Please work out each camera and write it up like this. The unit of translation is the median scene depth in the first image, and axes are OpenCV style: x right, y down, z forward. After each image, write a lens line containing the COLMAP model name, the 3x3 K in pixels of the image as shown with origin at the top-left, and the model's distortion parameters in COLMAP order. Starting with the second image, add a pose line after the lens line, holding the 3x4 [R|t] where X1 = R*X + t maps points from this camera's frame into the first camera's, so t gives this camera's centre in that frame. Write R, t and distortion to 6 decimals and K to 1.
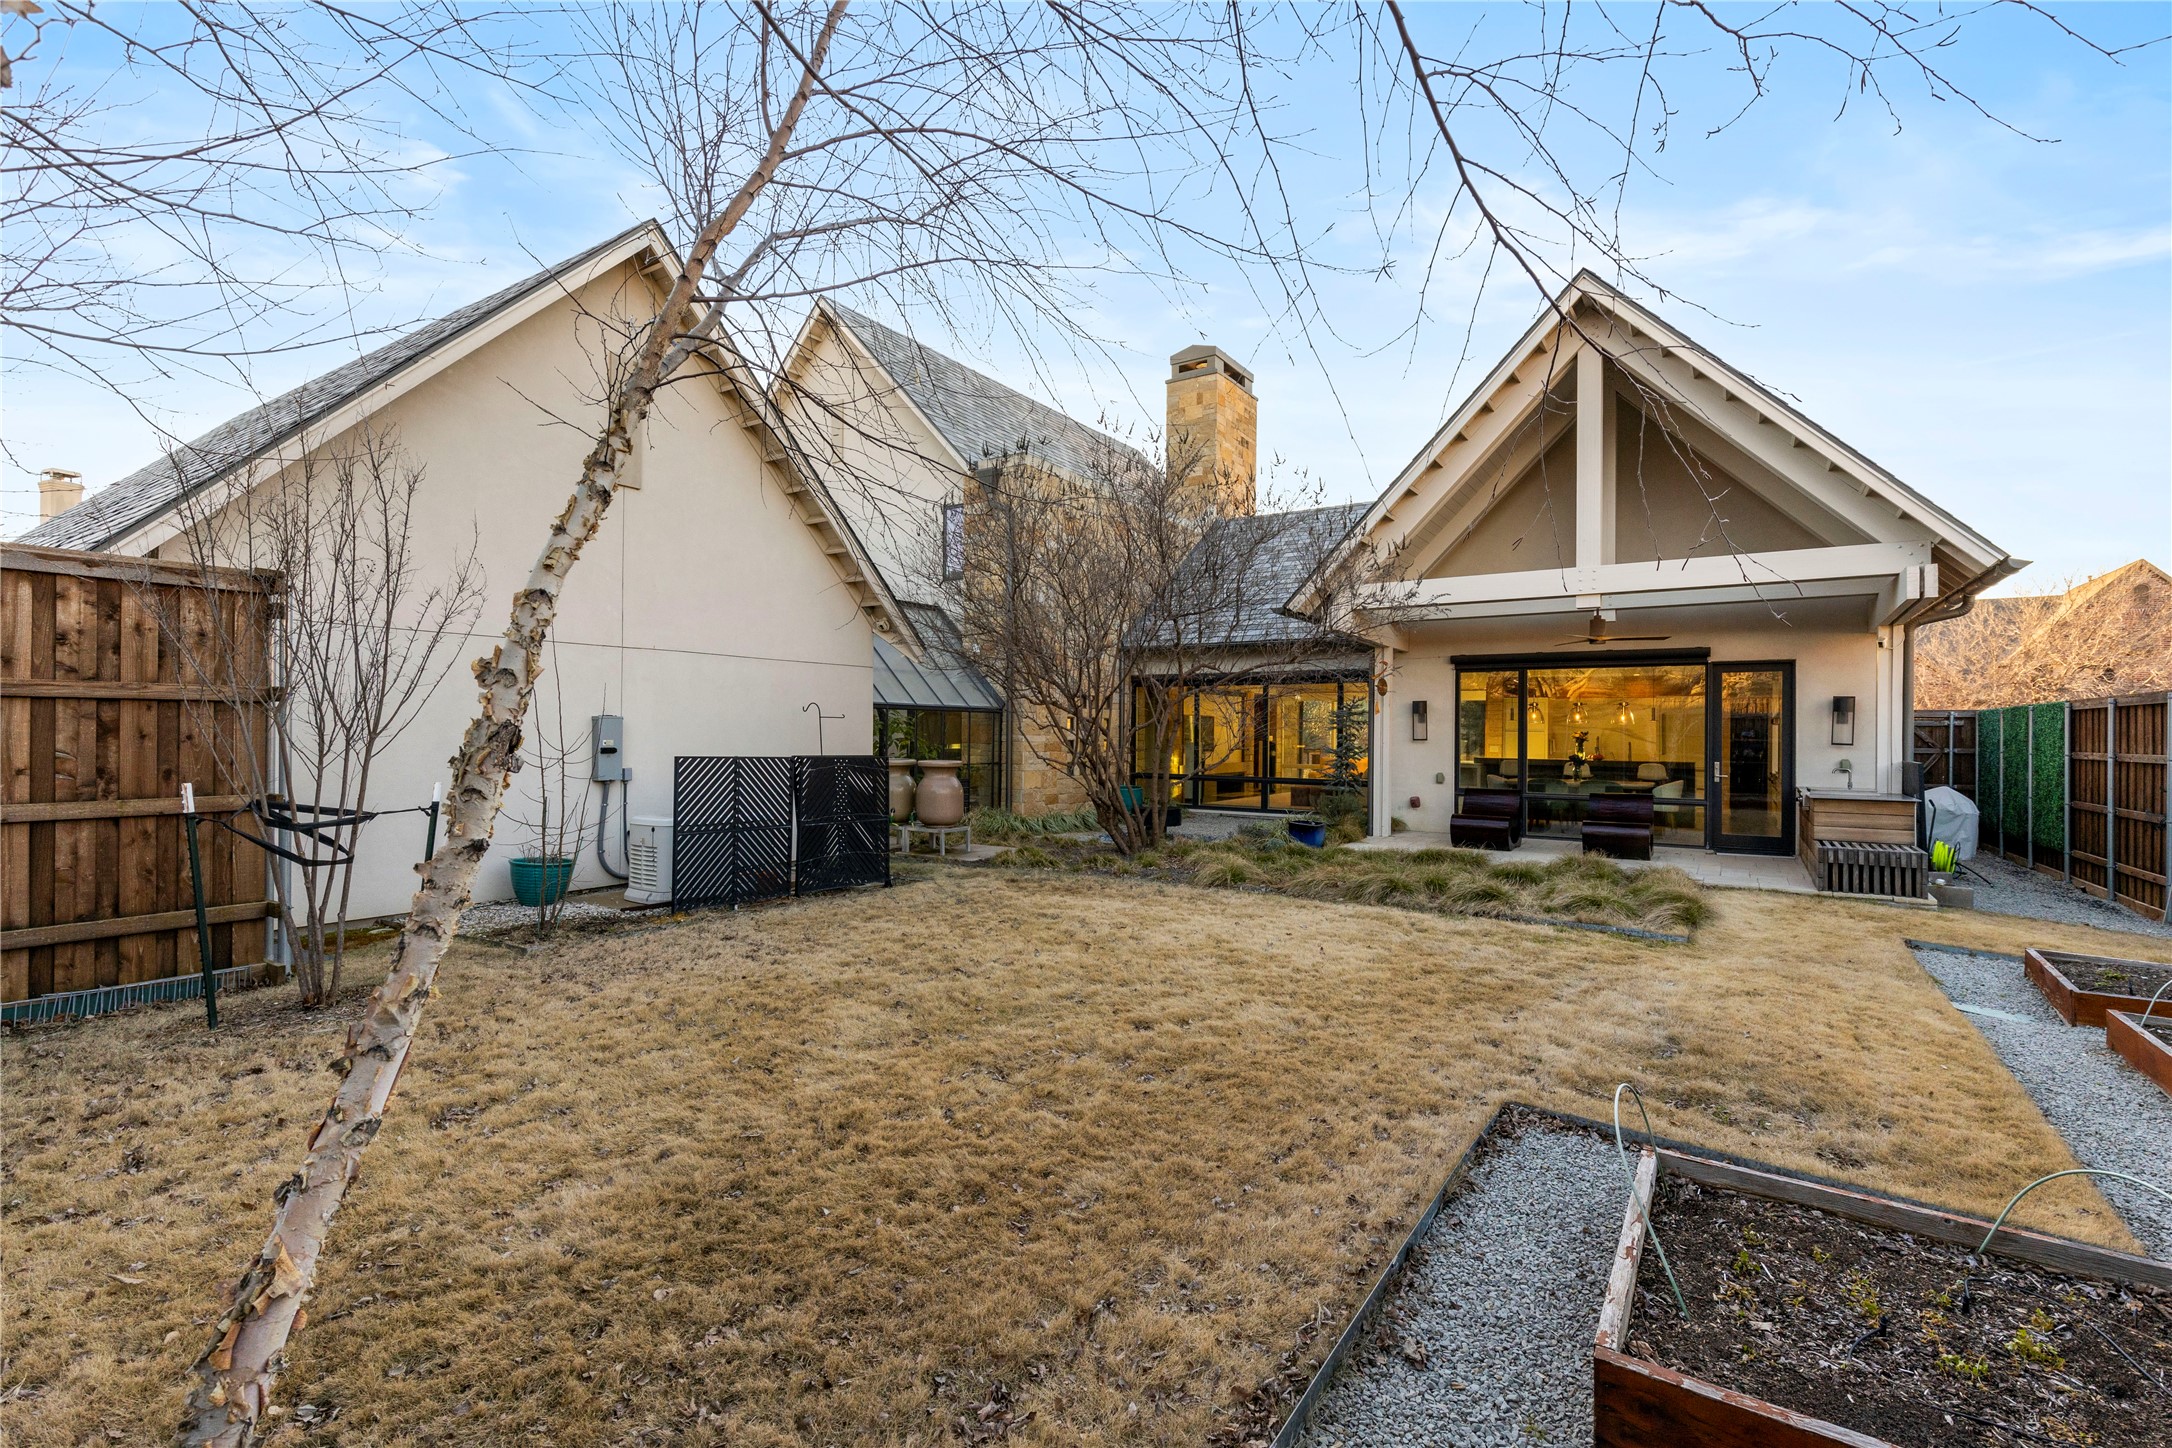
lens RADIAL K [[979.7, 0, 1084.4], [0, 979.7, 724.2], [0, 0, 1]] dist [-0.004320, 0.000438]
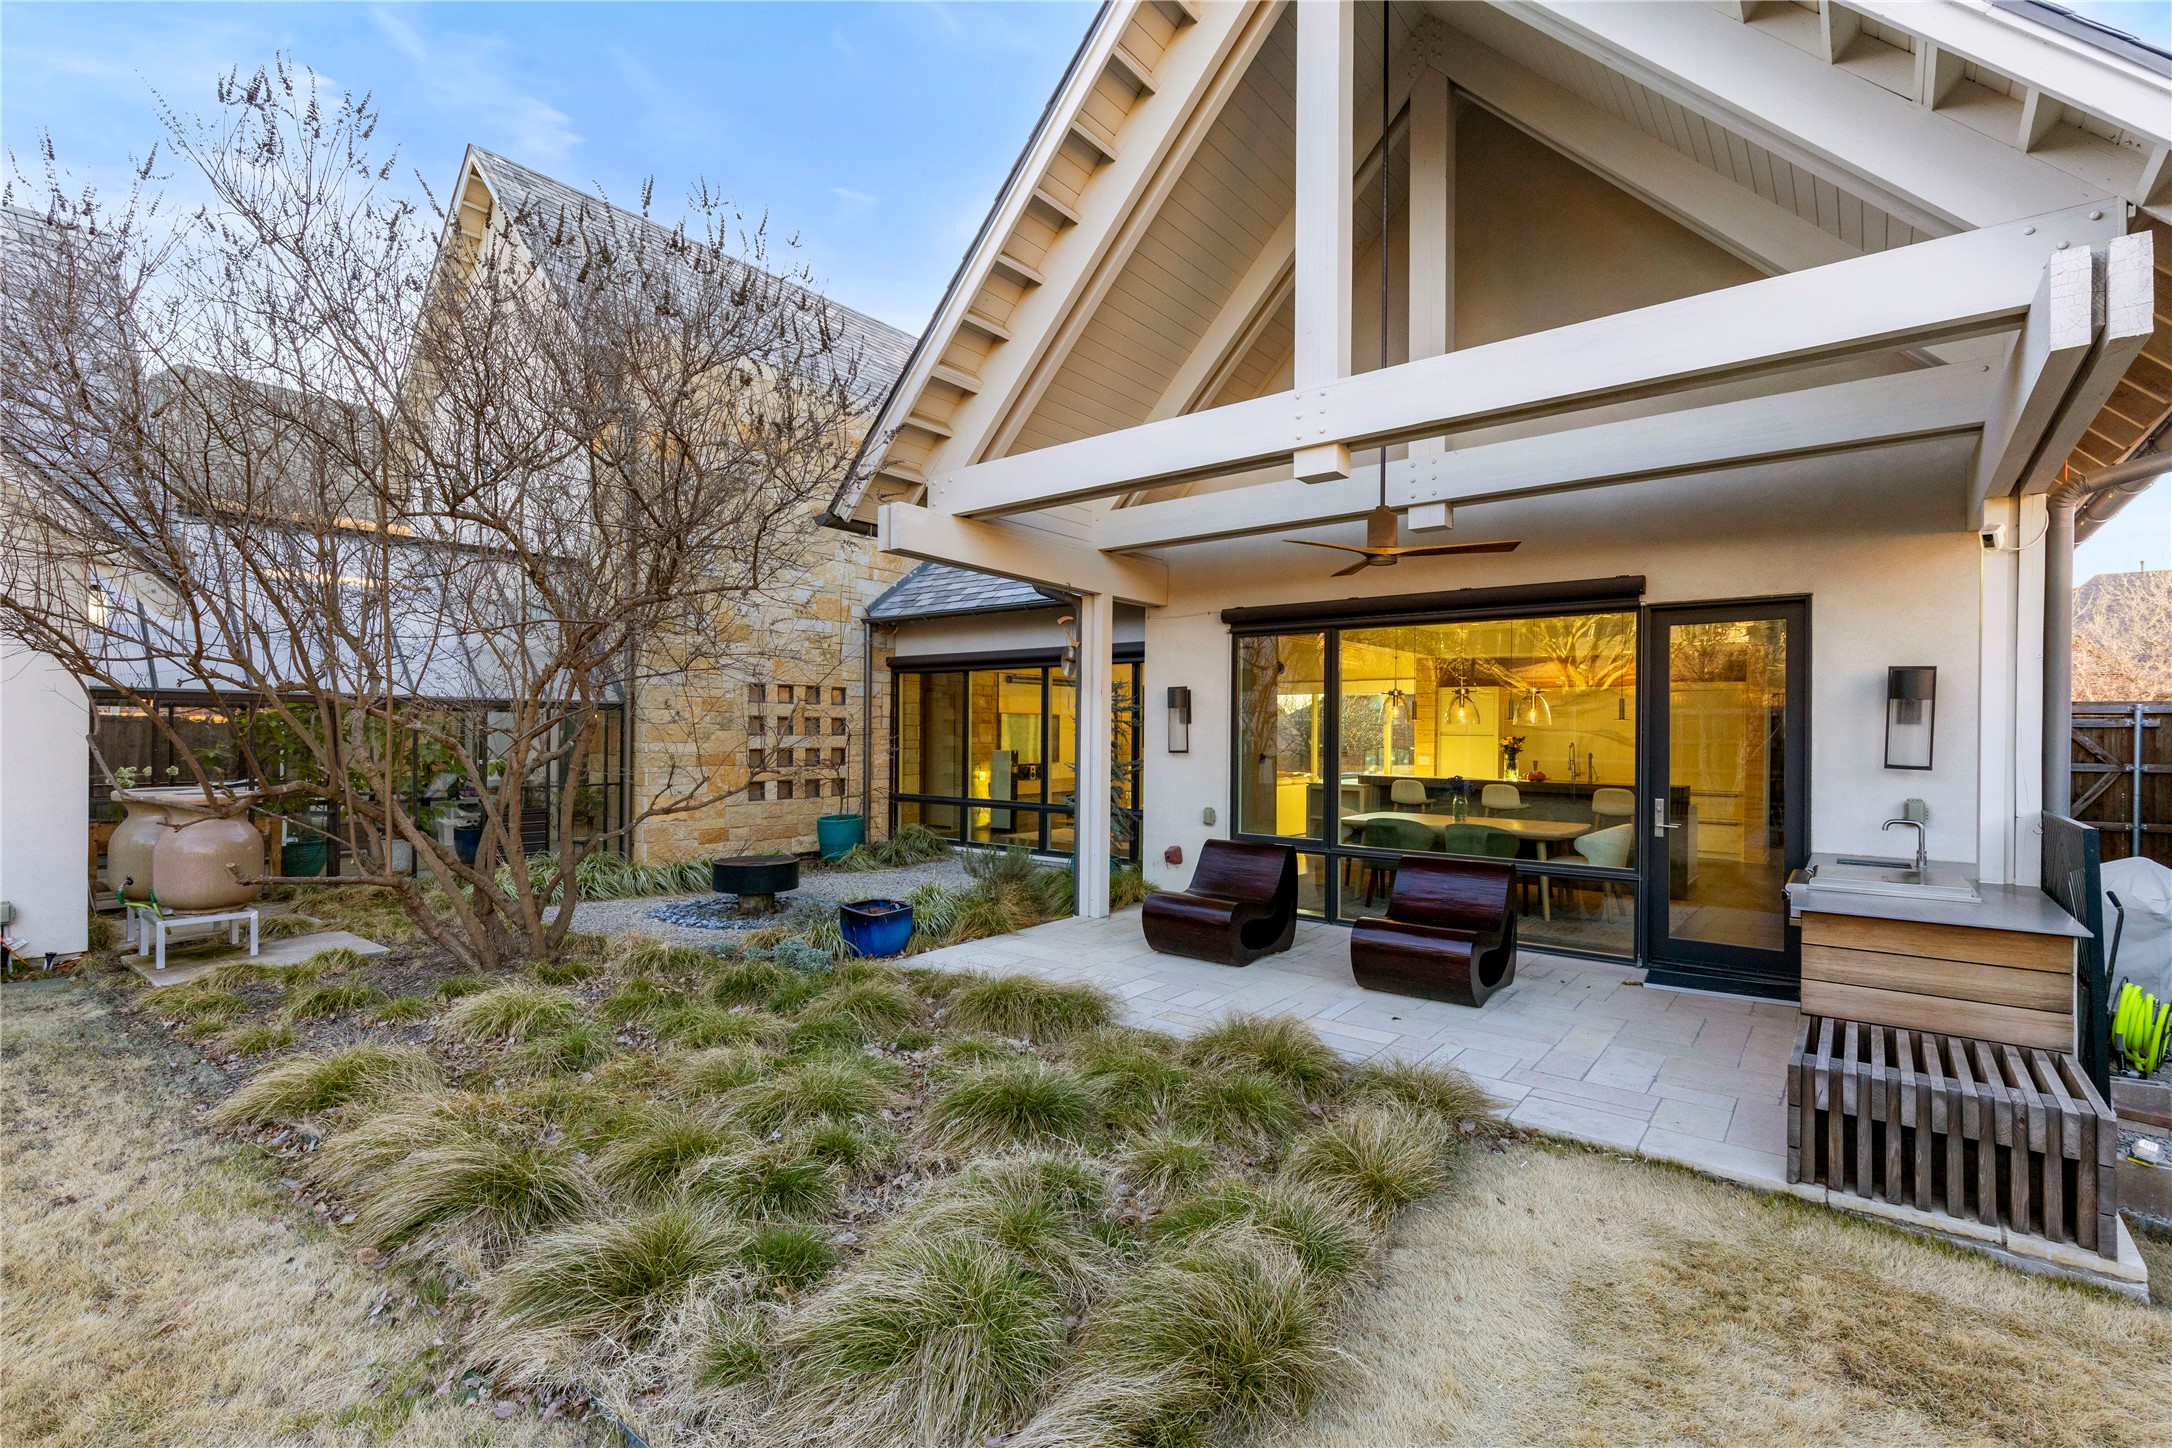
lens RADIAL K [[979.7, 0, 1087.5], [0, 979.7, 731.5], [0, 0, 1]] dist [-0.004320, 0.000438]
pose [[0.996357, -0.002114, -0.085260, 0.420236], [0.002492, 0.999988, 0.004320, 0.000326], [0.085249, -0.004517, 0.996349, 0.495319]]
